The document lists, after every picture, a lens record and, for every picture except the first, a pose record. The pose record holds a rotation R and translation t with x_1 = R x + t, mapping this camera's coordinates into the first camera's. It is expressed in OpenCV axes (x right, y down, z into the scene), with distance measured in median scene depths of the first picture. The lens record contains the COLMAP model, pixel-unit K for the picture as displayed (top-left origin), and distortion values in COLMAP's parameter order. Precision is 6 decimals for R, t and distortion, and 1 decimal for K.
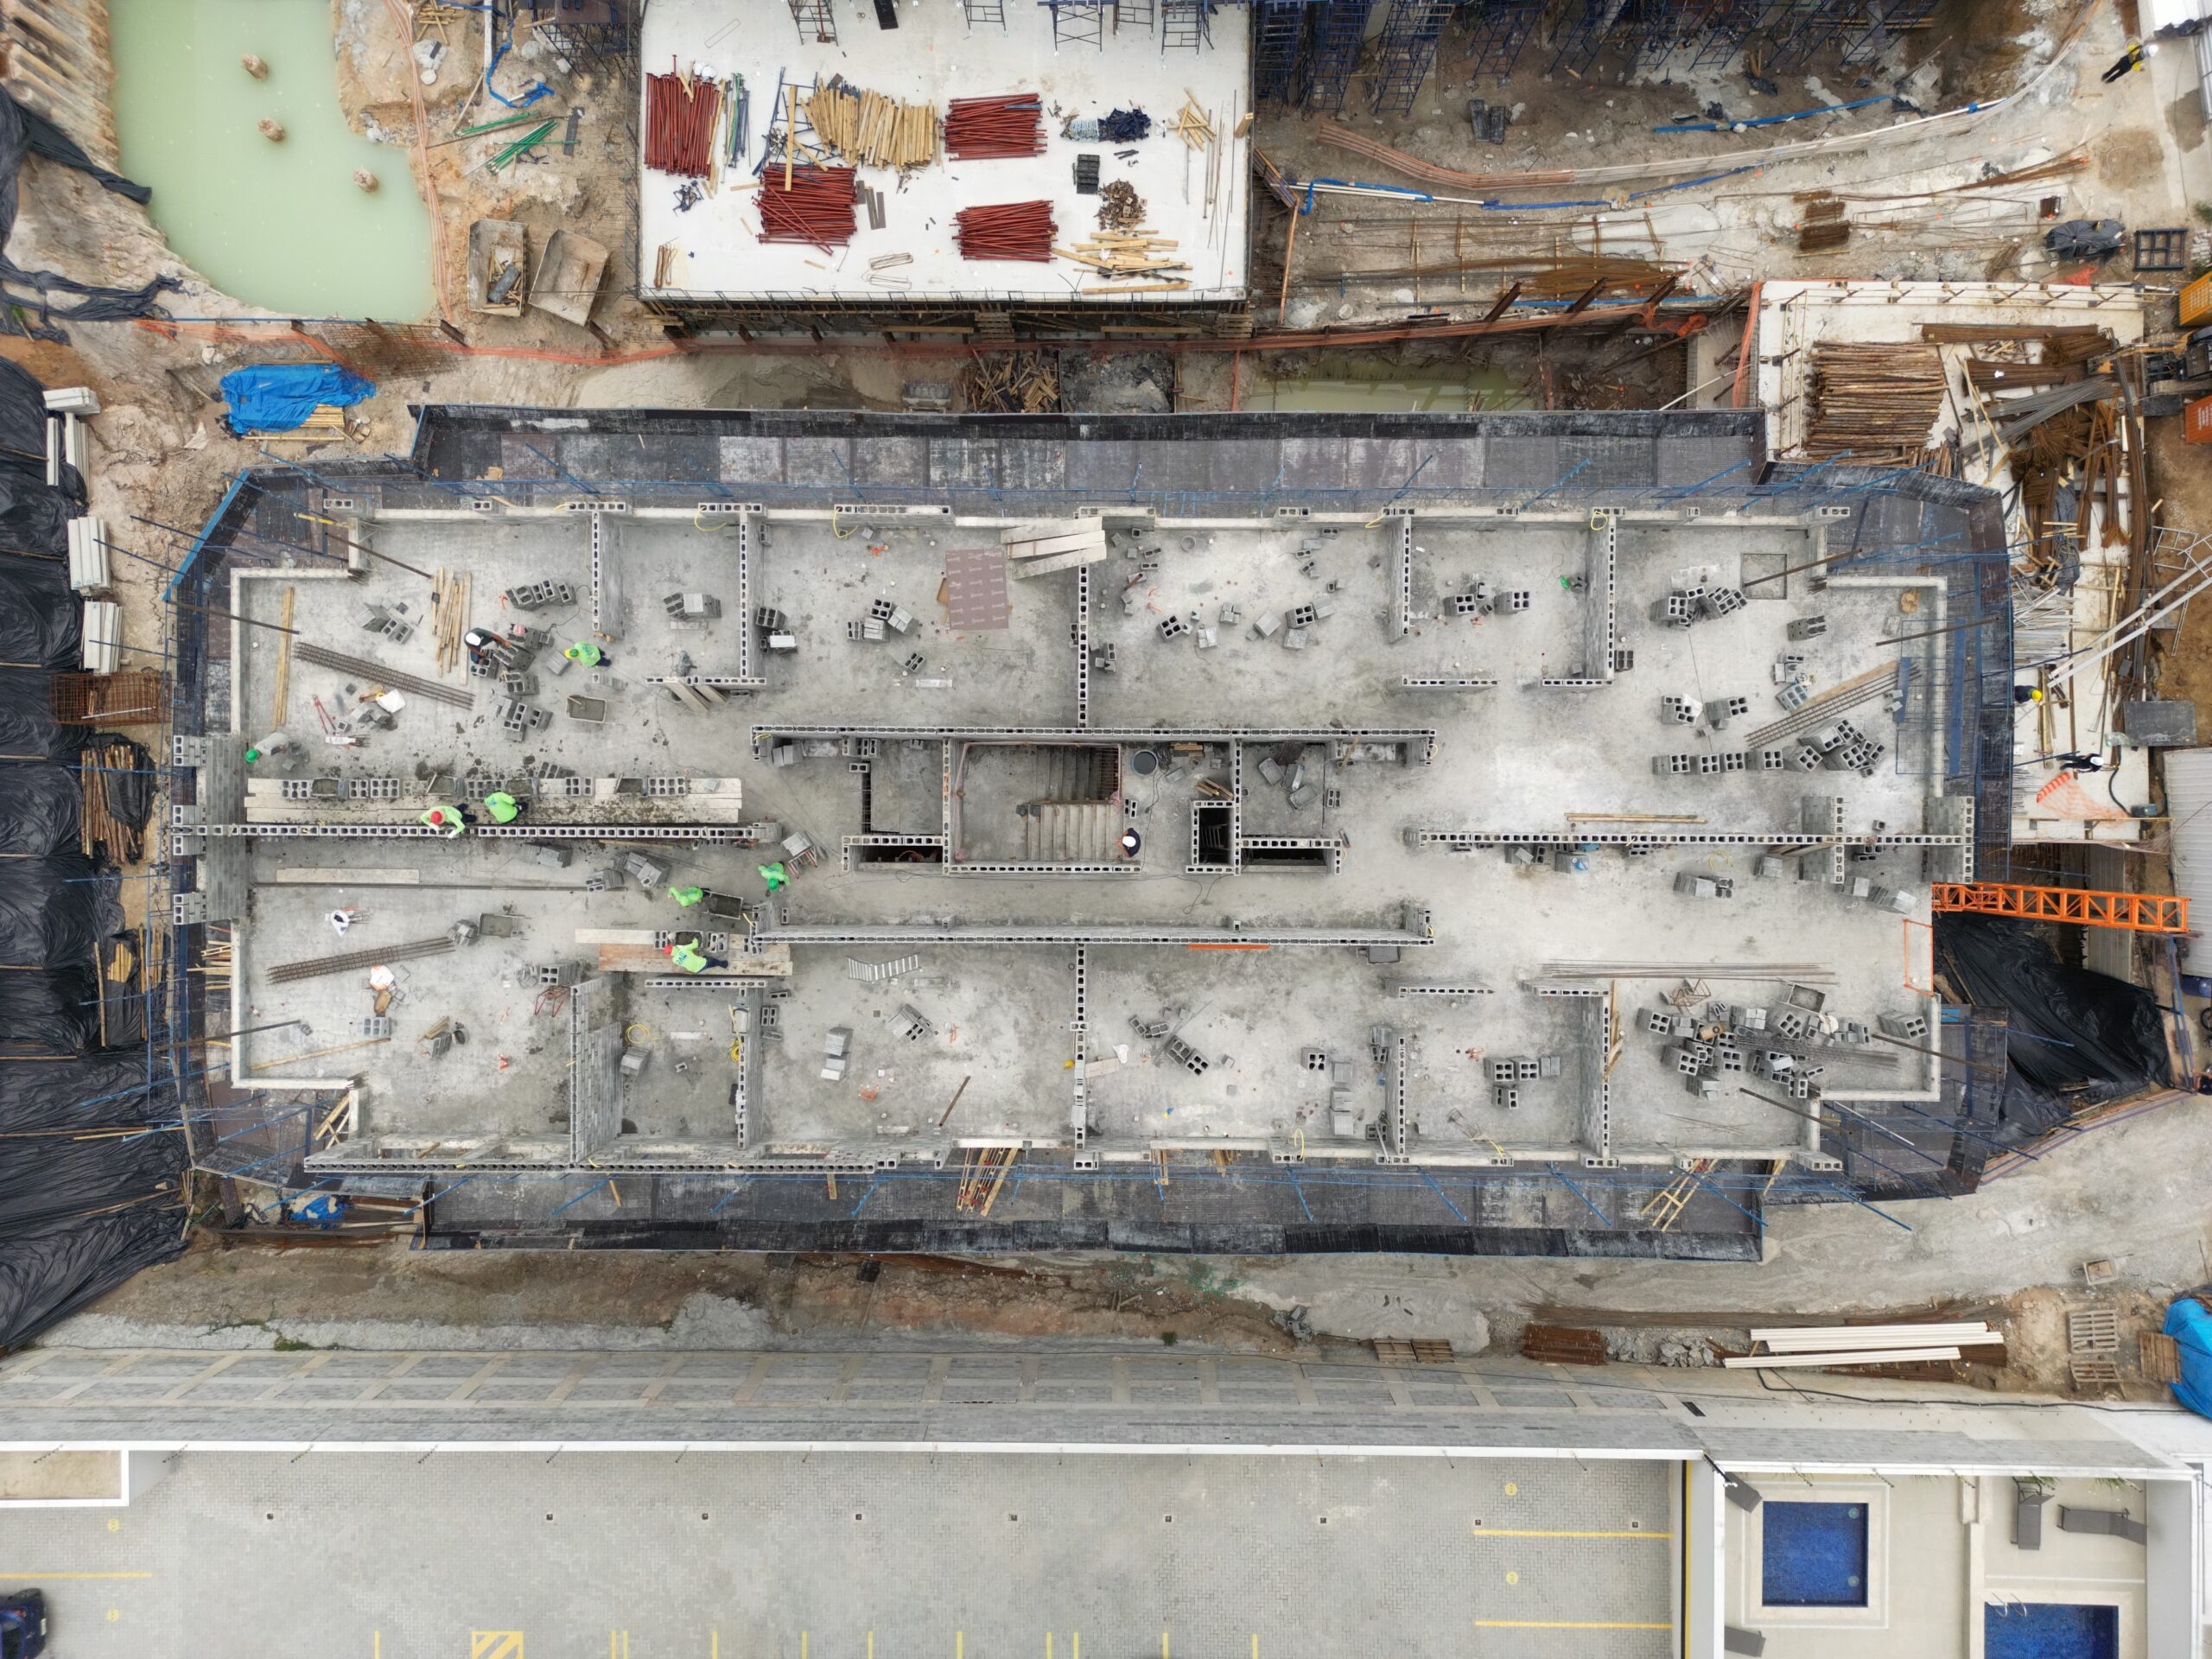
lens RADIAL K [[1551.3, 0, 1106.0], [0, 1551.3, 832.3], [0, 0, 1]] dist [0.047698, -0.027716]
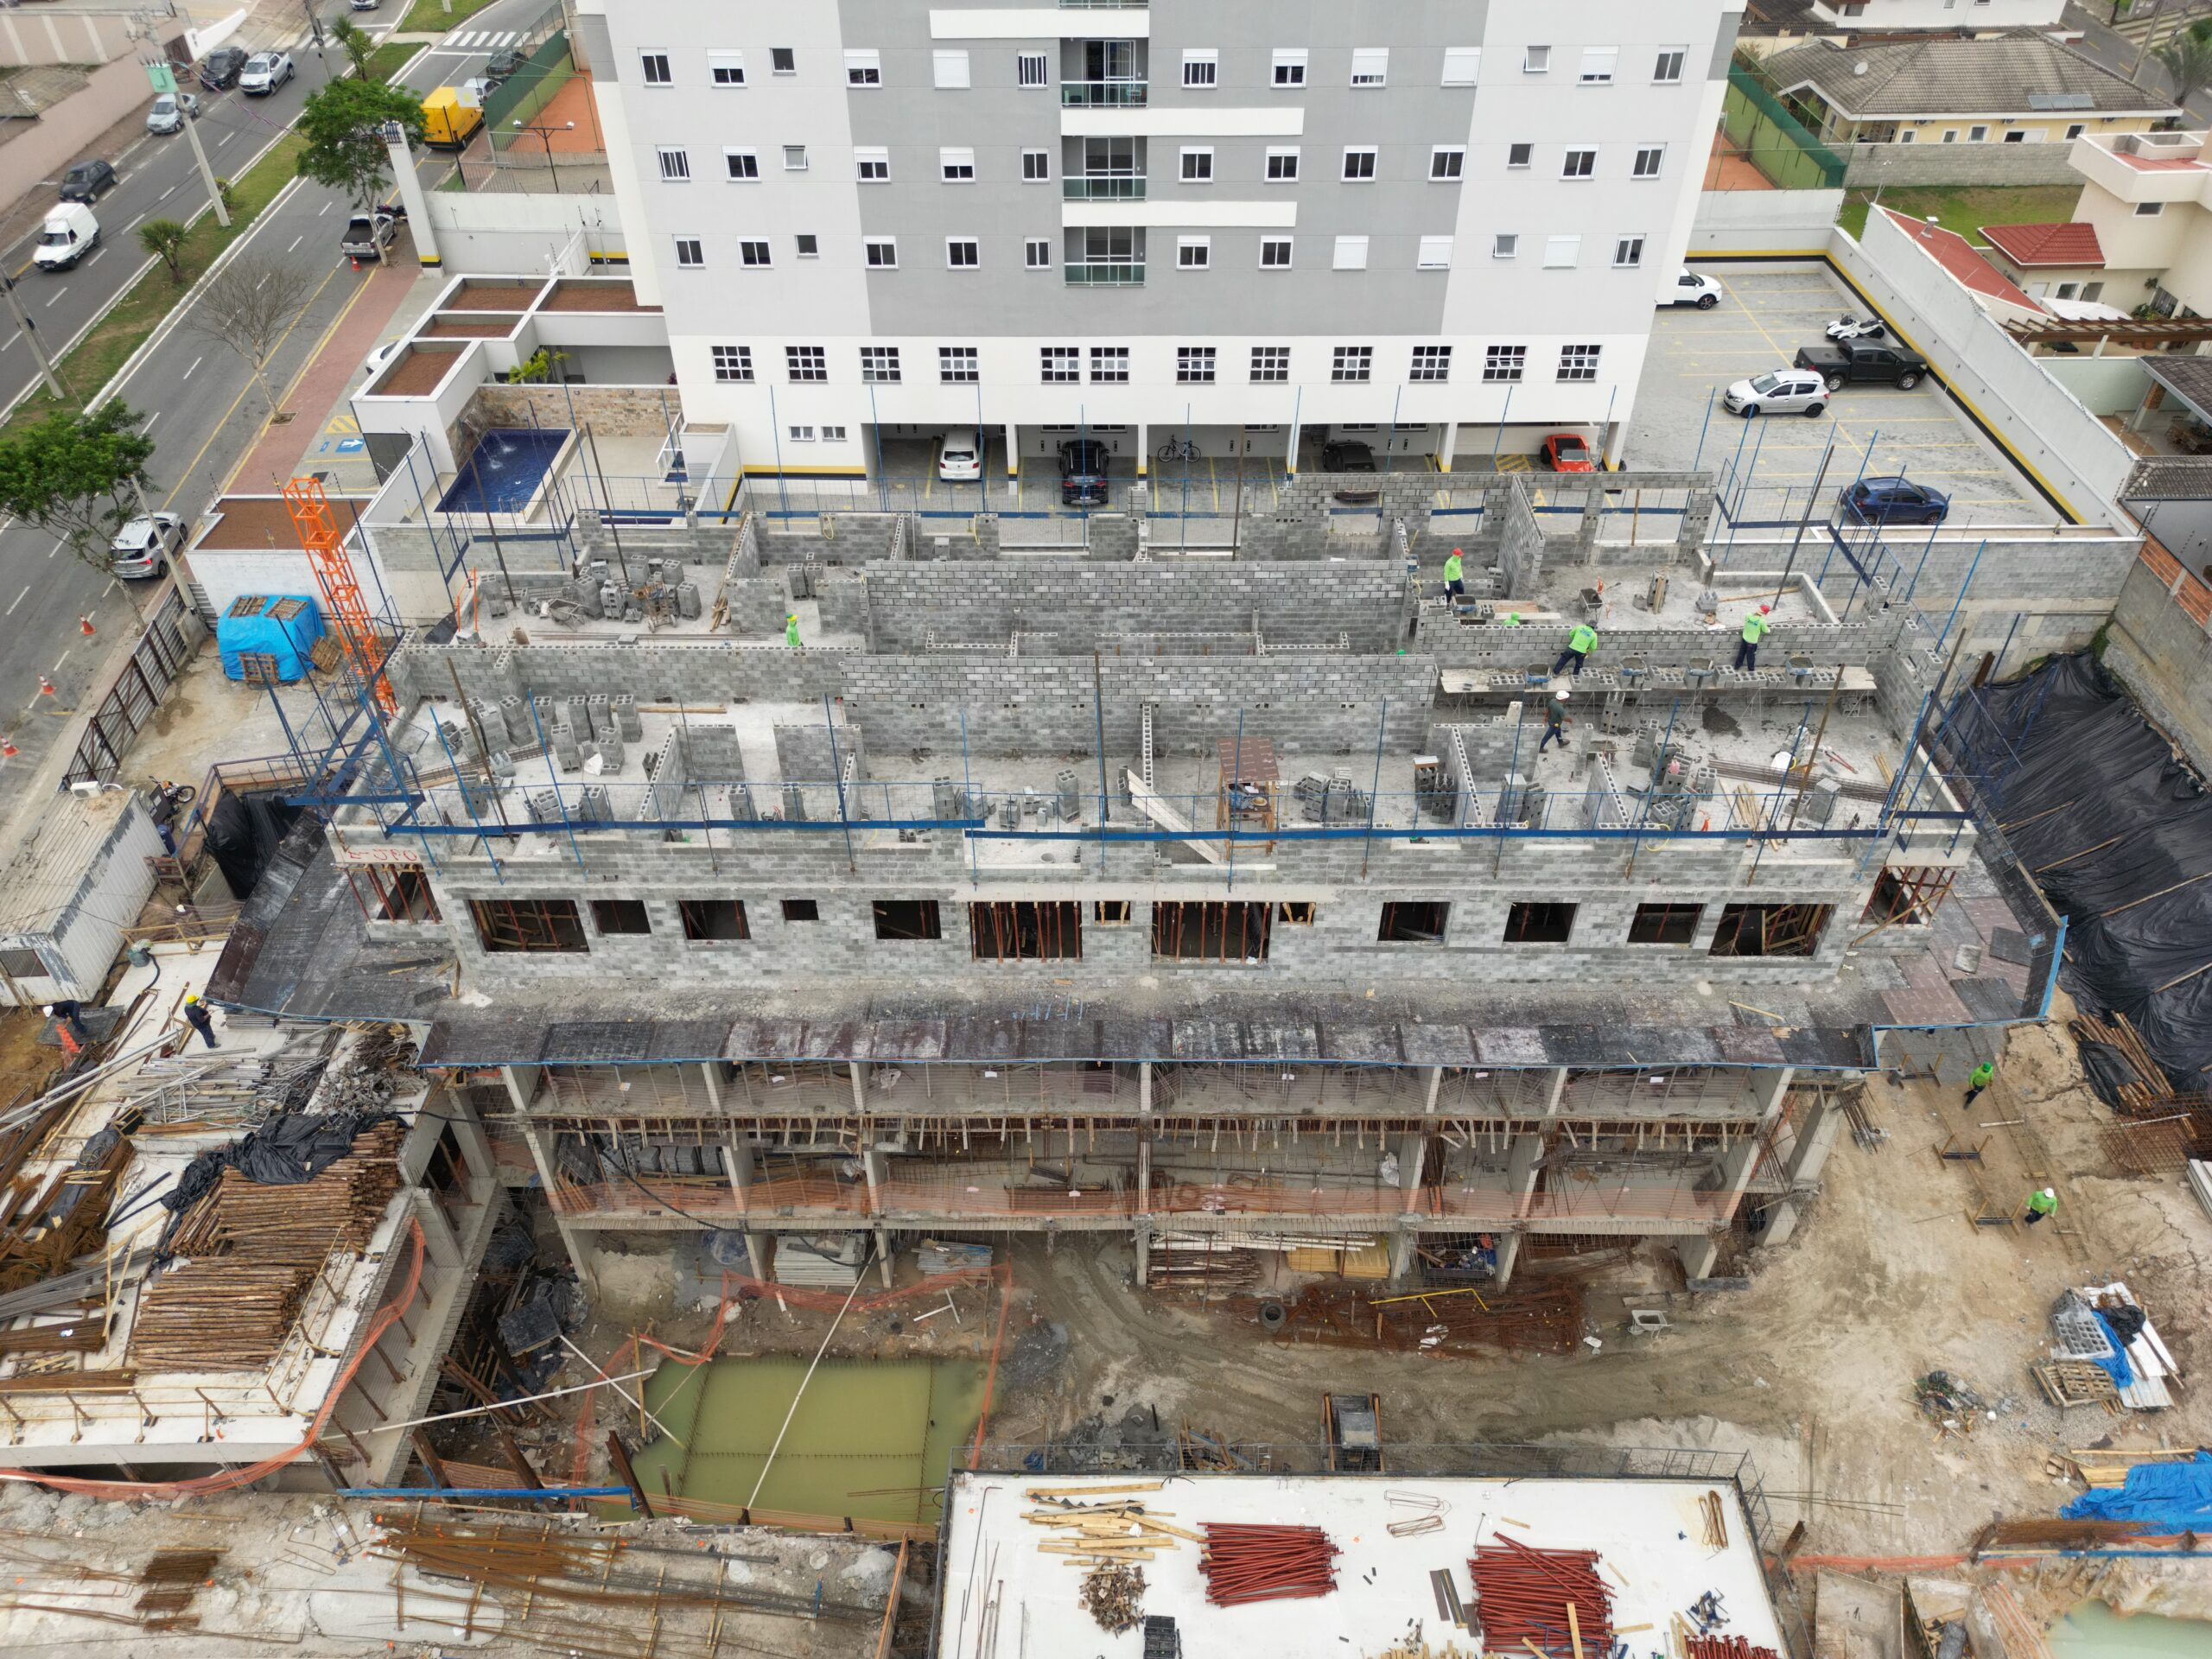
lens RADIAL K [[1551.3, 0, 1097.1], [0, 1551.3, 835.0], [0, 0, 1]] dist [0.047698, -0.027716]
pose [[-0.999962, 0.005997, 0.006392, 0.010786], [0.000877, -0.657135, 0.753772, -0.721413], [0.008721, 0.753749, 0.657105, 0.242998]]
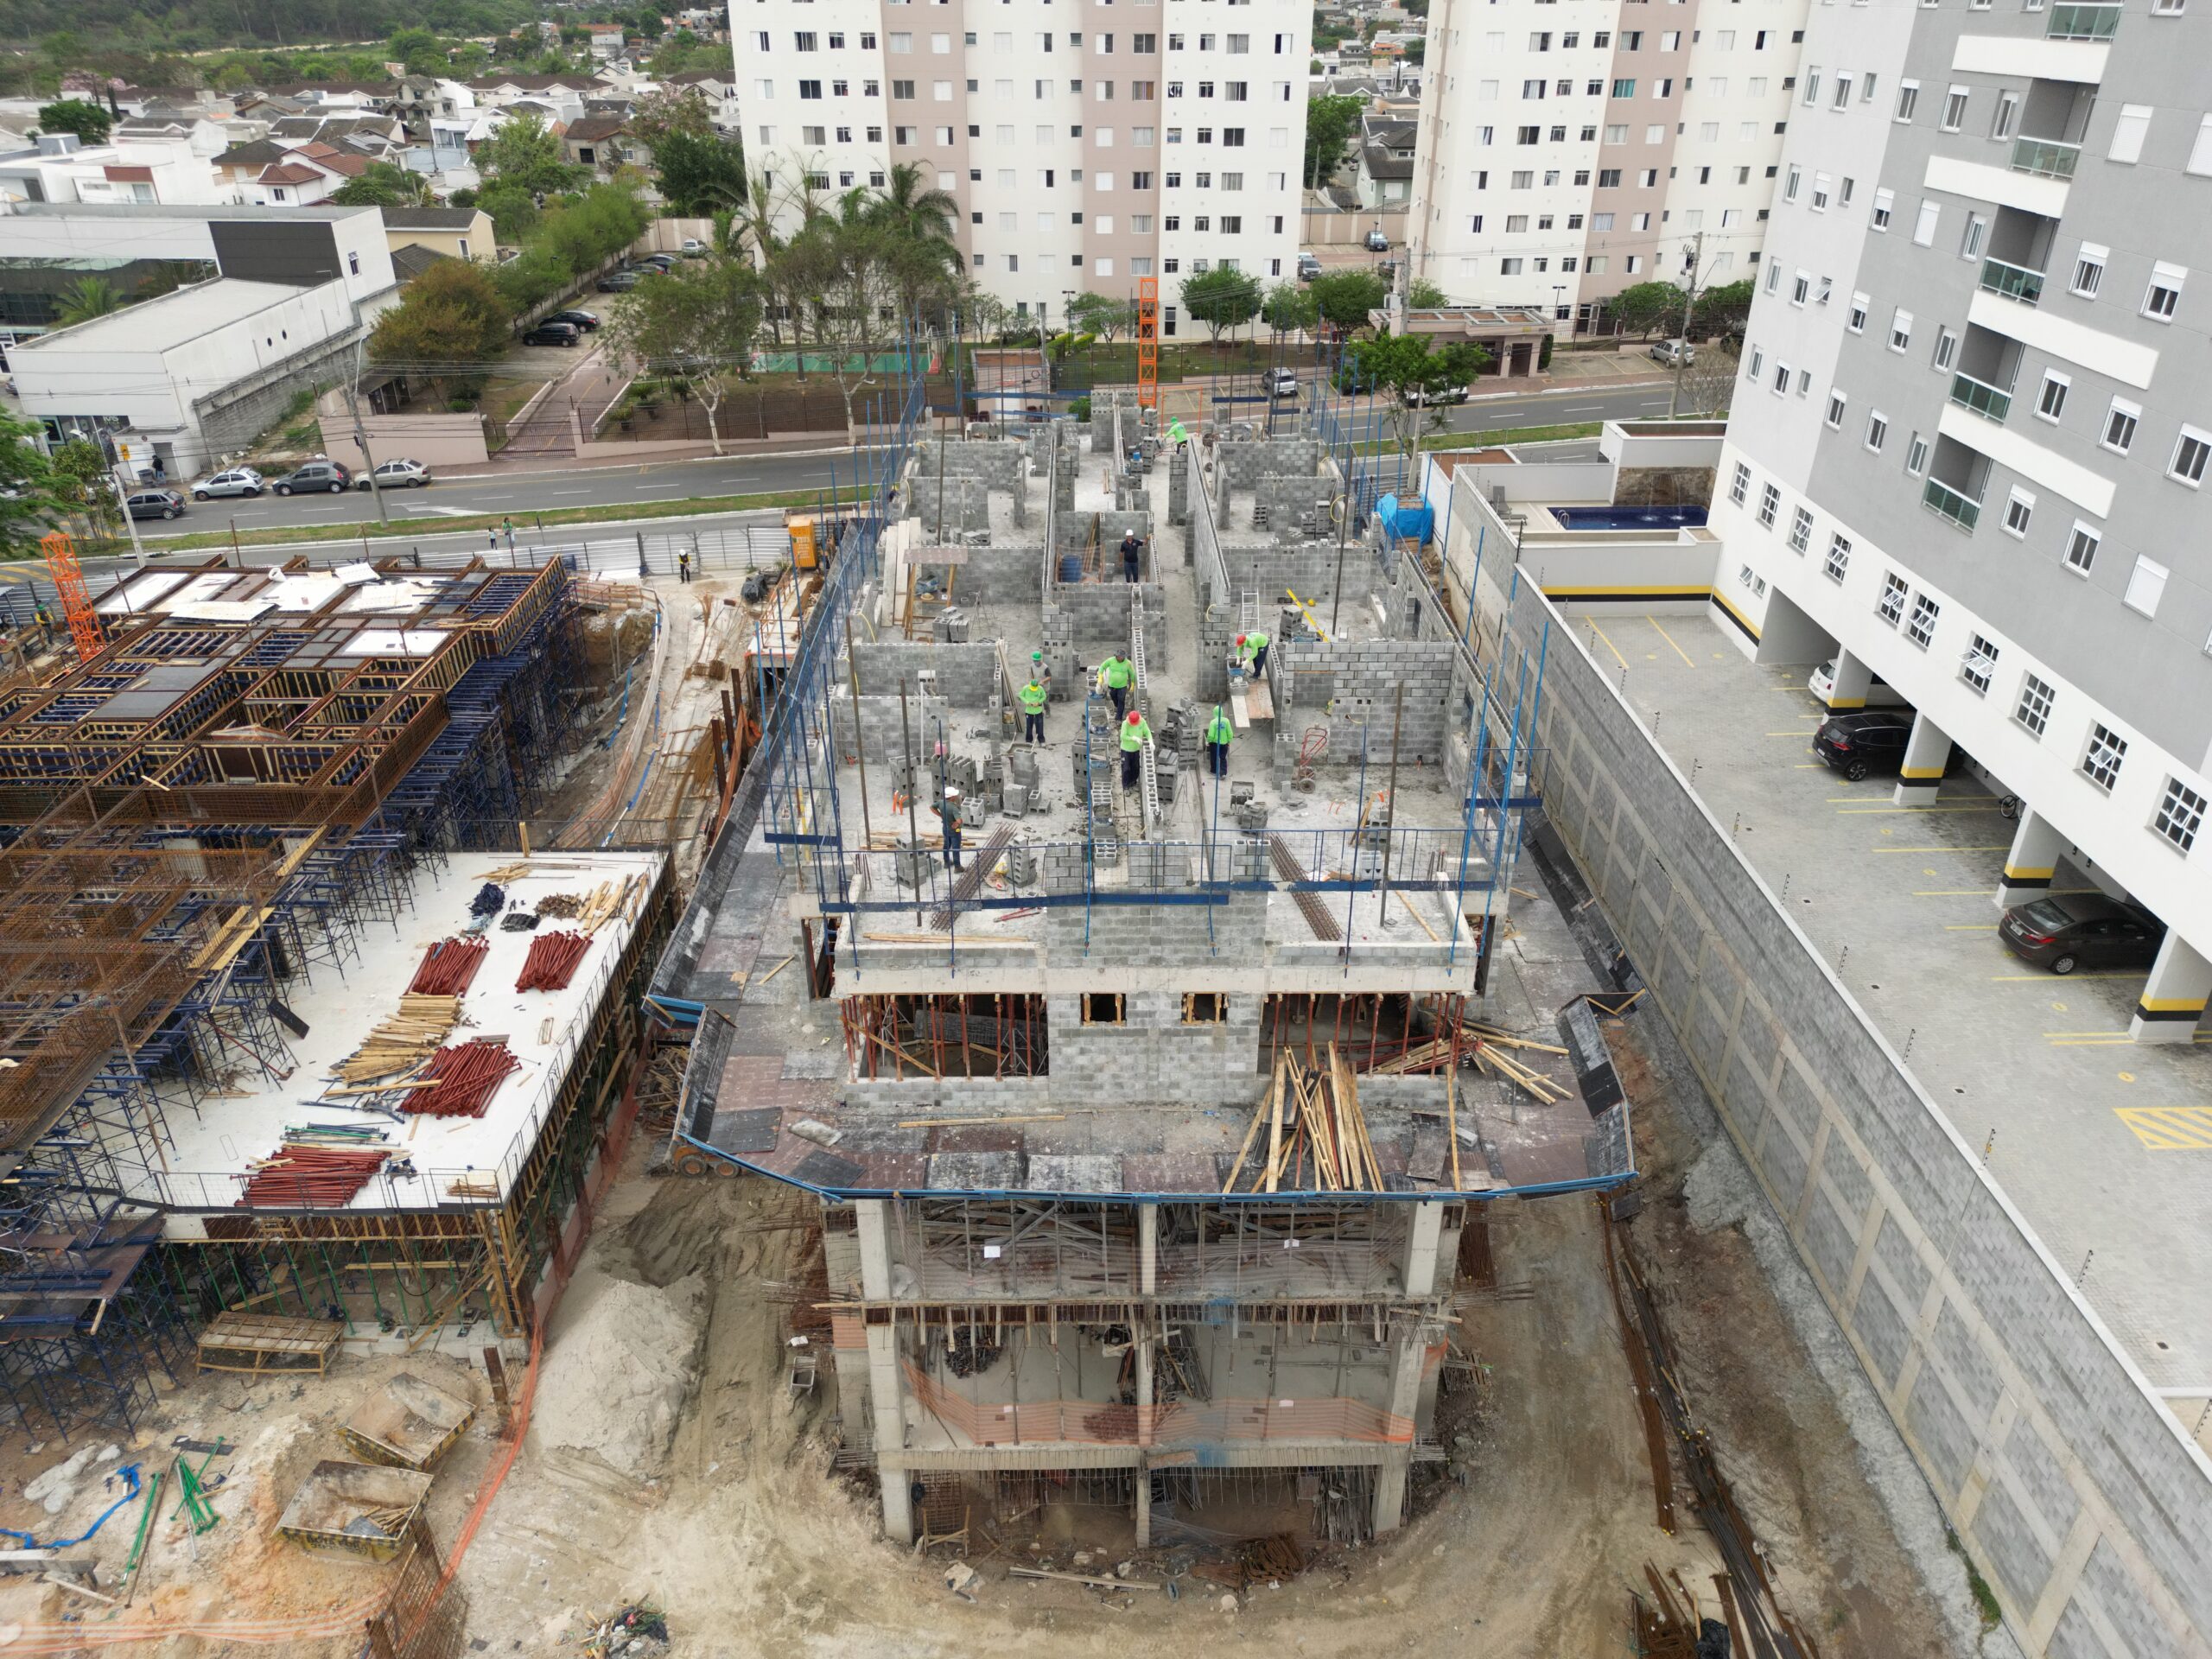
lens RADIAL K [[1551.3, 0, 1097.9], [0, 1551.3, 825.0], [0, 0, 1]] dist [0.047698, -0.027716]
pose [[-0.017066, -0.474025, 0.880346, -0.939507], [0.999809, -0.016515, 0.010490, -0.030778], [0.009566, 0.880357, 0.474216, 0.430957]]
